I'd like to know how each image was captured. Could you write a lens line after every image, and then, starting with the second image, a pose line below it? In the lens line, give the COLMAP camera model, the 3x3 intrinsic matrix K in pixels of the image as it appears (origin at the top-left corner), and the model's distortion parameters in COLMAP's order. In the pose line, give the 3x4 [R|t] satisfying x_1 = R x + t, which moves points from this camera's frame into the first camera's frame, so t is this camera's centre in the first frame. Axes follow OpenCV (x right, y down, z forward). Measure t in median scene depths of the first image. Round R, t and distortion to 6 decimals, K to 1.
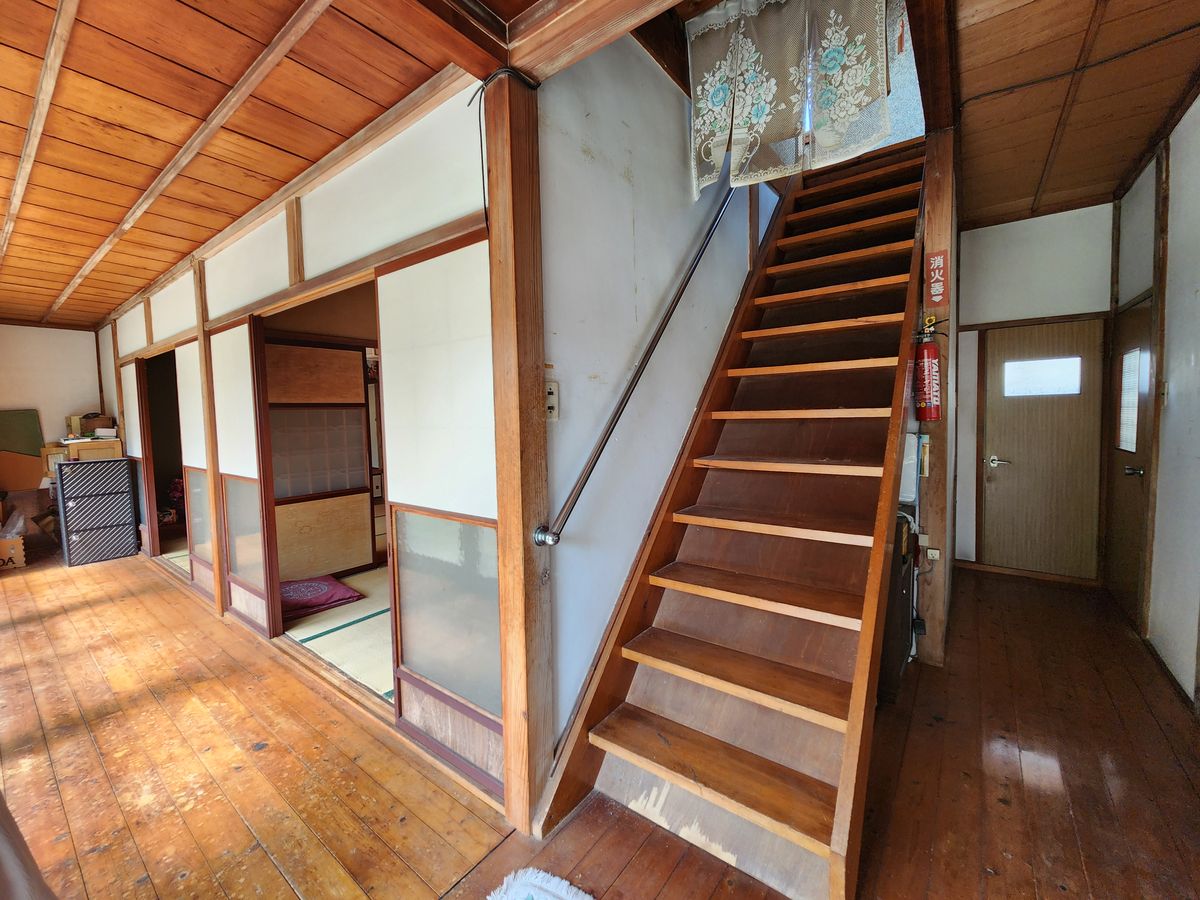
lens RADIAL K [[490.9, 0, 597.4], [0, 490.9, 446.2], [0, 0, 1]] dist [0.003213, 0.000144]
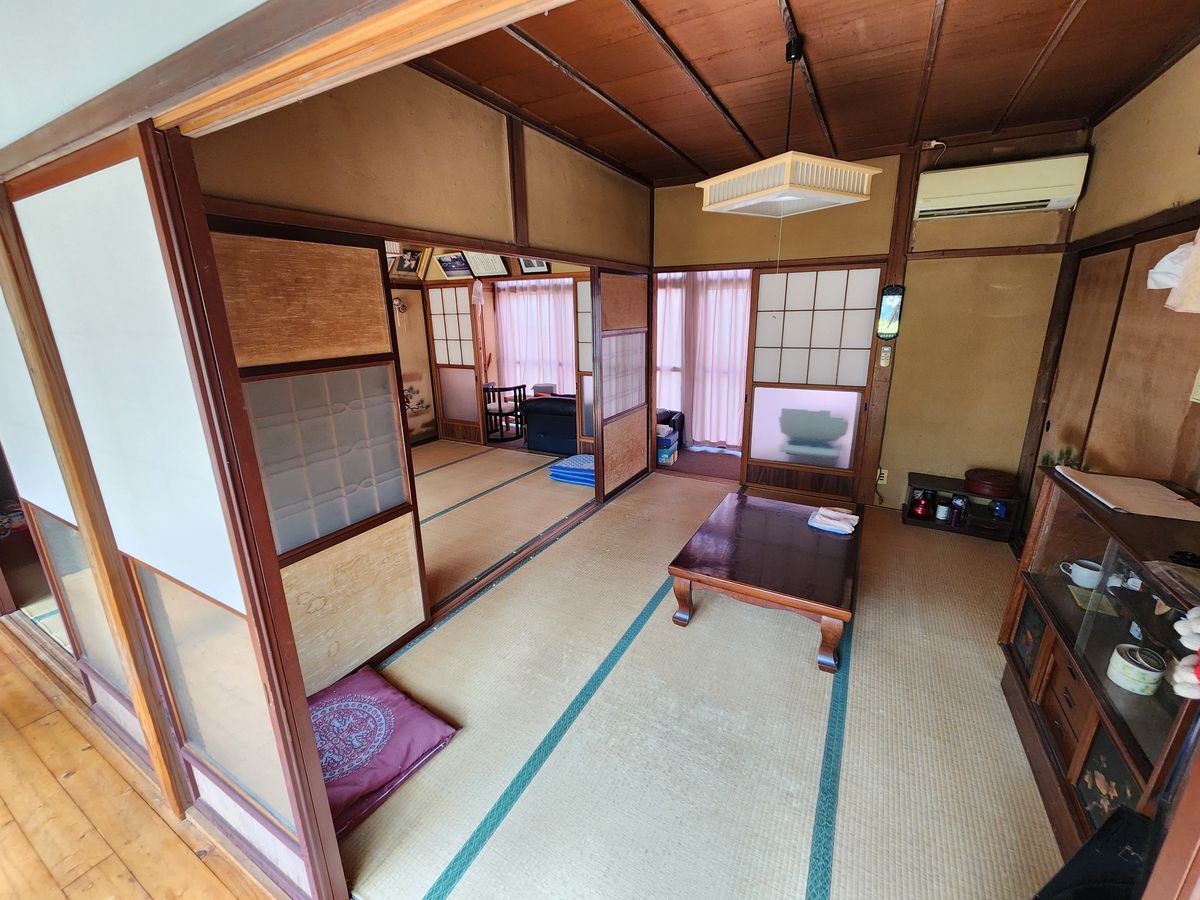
lens RADIAL K [[490.9, 0, 598.0], [0, 490.9, 448.1], [0, 0, 1]] dist [0.003213, 0.000144]
pose [[0.989645, -0.033231, 0.139637, -0.353188], [0.004106, 0.978987, 0.203880, -0.100061], [-0.143478, -0.201196, 0.968986, 0.465422]]
